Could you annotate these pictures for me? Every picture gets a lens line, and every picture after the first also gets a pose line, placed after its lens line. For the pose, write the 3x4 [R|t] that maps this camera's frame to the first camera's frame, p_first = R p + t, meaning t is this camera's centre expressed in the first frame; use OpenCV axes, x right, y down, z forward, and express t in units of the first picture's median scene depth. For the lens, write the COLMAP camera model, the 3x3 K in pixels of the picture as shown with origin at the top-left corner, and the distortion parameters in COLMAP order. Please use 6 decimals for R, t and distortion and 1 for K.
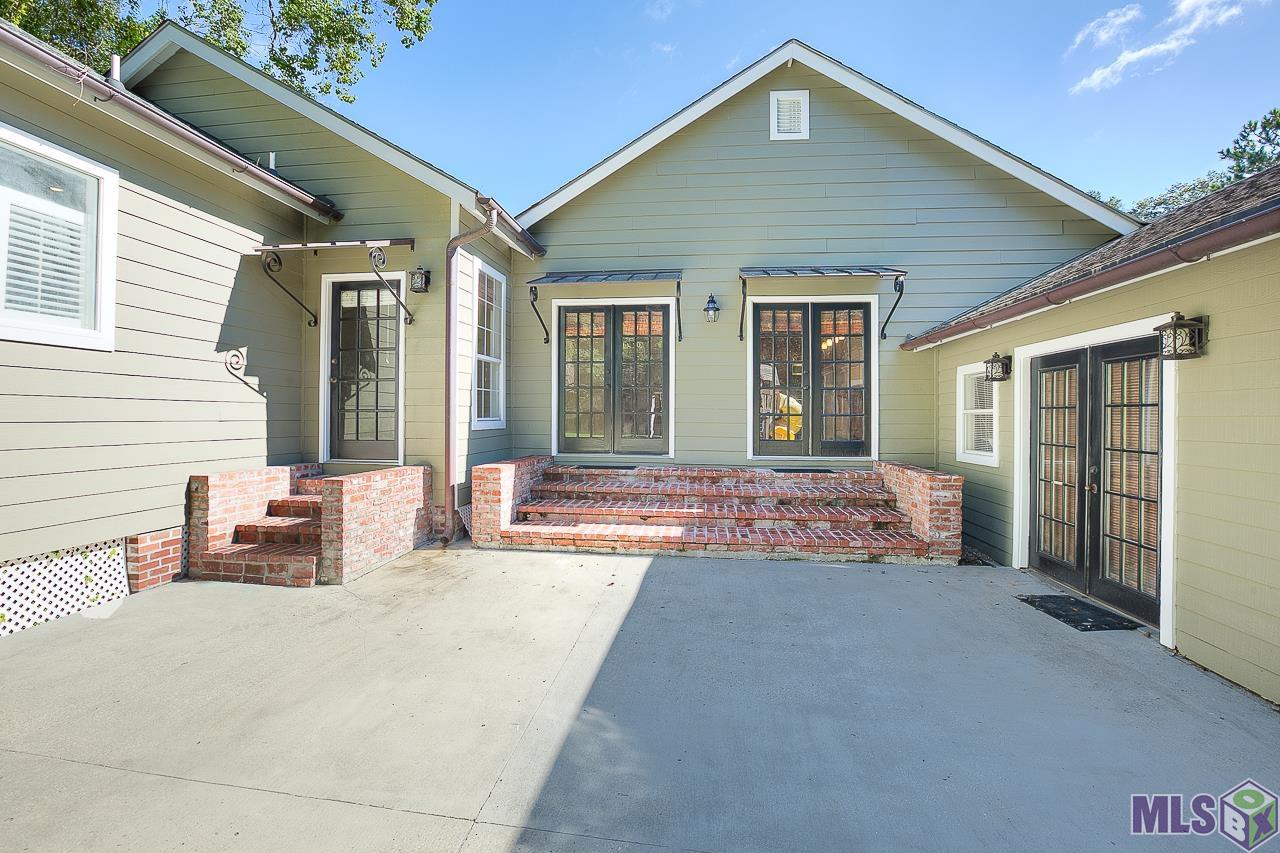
lens RADIAL K [[610.3, 0, 636.7], [0, 610.3, 406.6], [0, 0, 1]] dist [-0.043500, 0.017844]
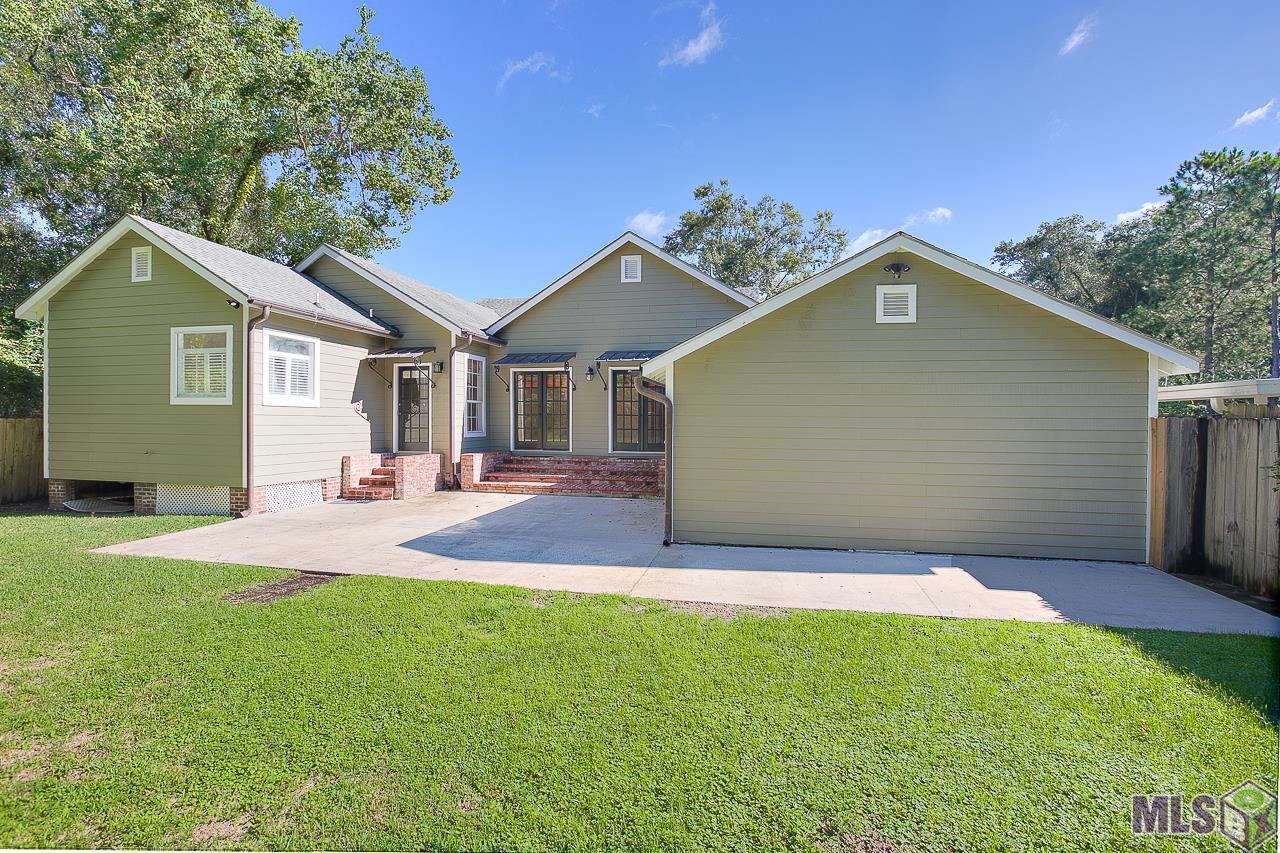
lens RADIAL K [[589.3, 0, 624.7], [0, 589.3, 424.0], [0, 0, 1]] dist [-0.040318, 0.015531]
pose [[0.994817, -0.001439, -0.101674, 0.509527], [0.003144, 0.999857, 0.016611, -0.040666], [0.101635, -0.016844, 0.994679, -0.998734]]
